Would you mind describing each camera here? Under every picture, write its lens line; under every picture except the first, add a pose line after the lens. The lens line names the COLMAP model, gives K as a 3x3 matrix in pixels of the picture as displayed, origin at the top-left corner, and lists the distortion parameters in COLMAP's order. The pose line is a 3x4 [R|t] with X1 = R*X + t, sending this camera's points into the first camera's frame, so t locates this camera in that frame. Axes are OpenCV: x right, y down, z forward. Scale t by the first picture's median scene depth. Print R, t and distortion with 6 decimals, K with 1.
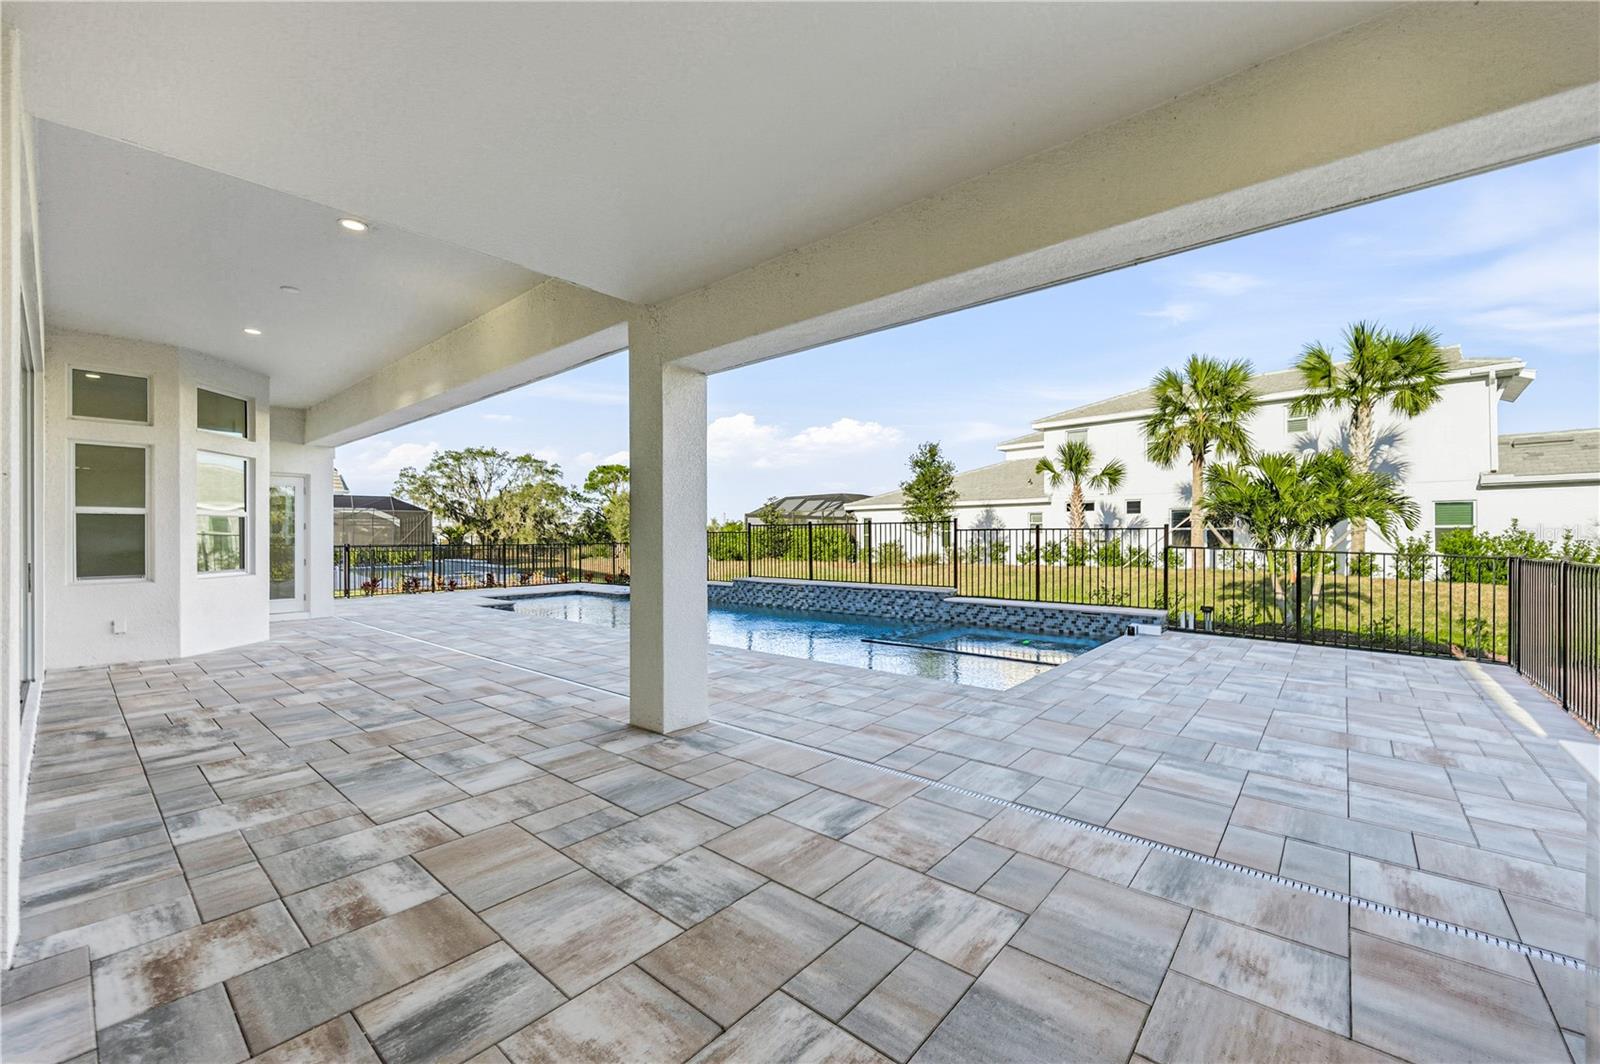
lens RADIAL K [[631.2, 0, 800.0], [0, 631.2, 532.0], [0, 0, 1]] dist [0.014988, 0.000020]
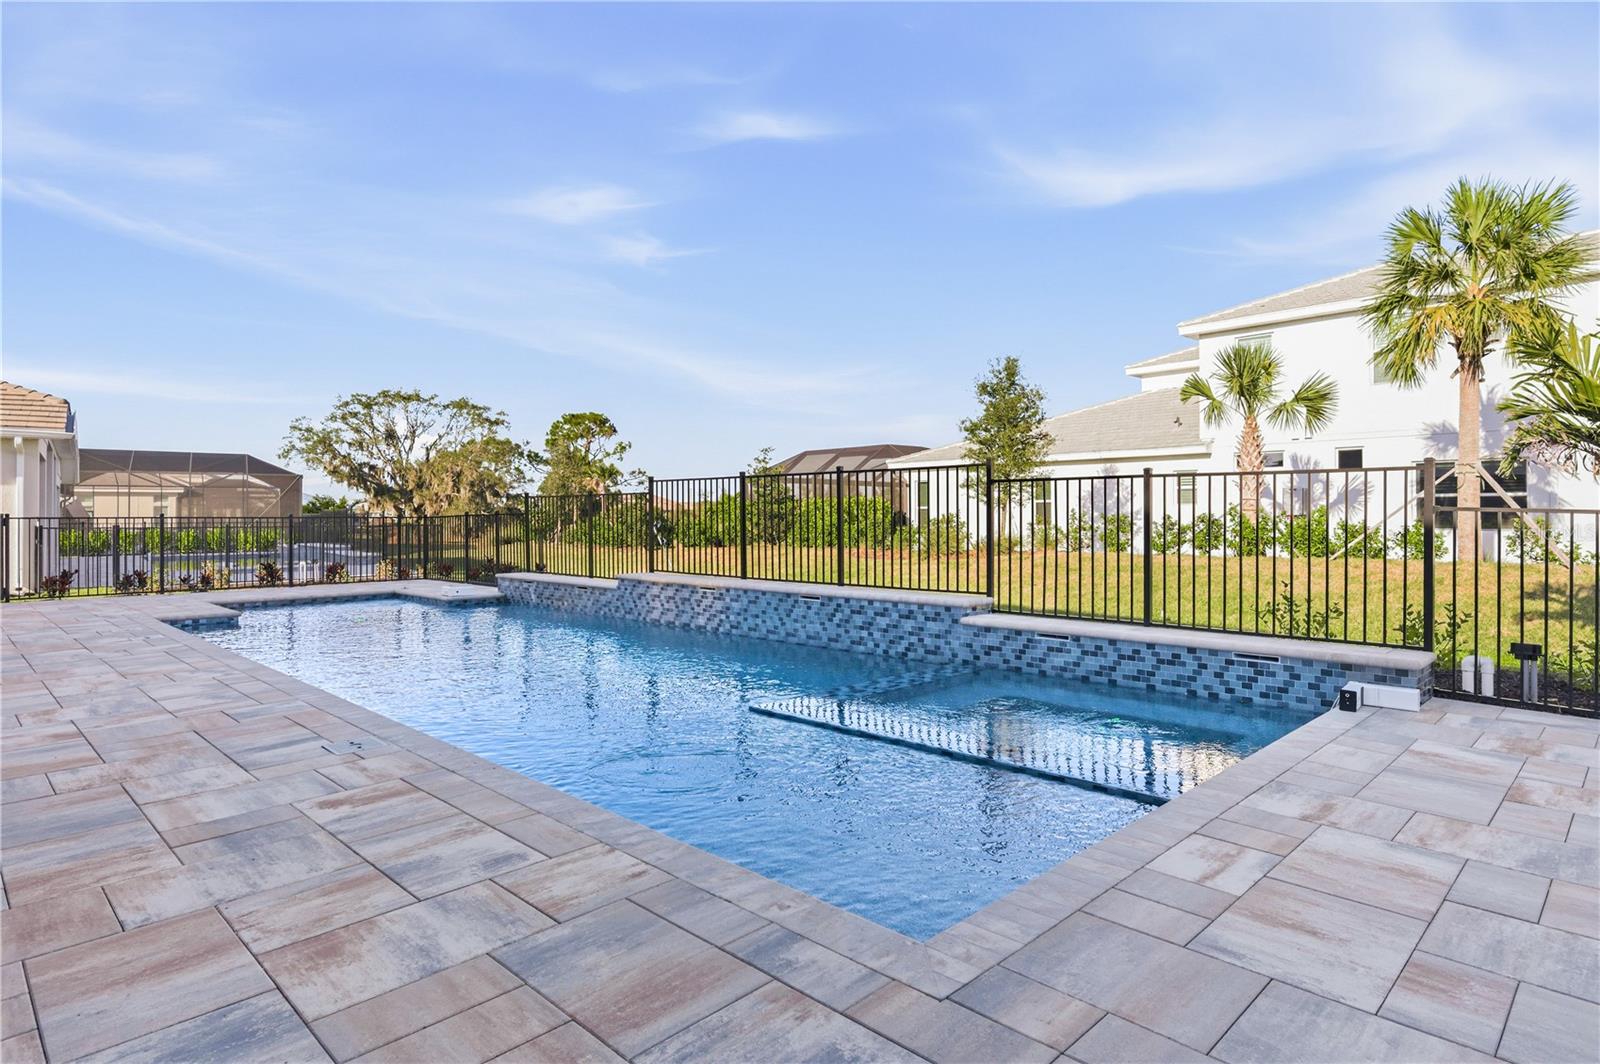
lens RADIAL K [[886.1, 0, 801.8], [0, 886.1, 502.5], [0, 0, 1]] dist [-0.025385, 0.032565]
pose [[0.997448, 0.000775, -0.071386, 0.082546], [-0.001388, 0.999963, -0.008546, 0.011133], [0.071377, 0.008623, 0.997412, 0.158979]]
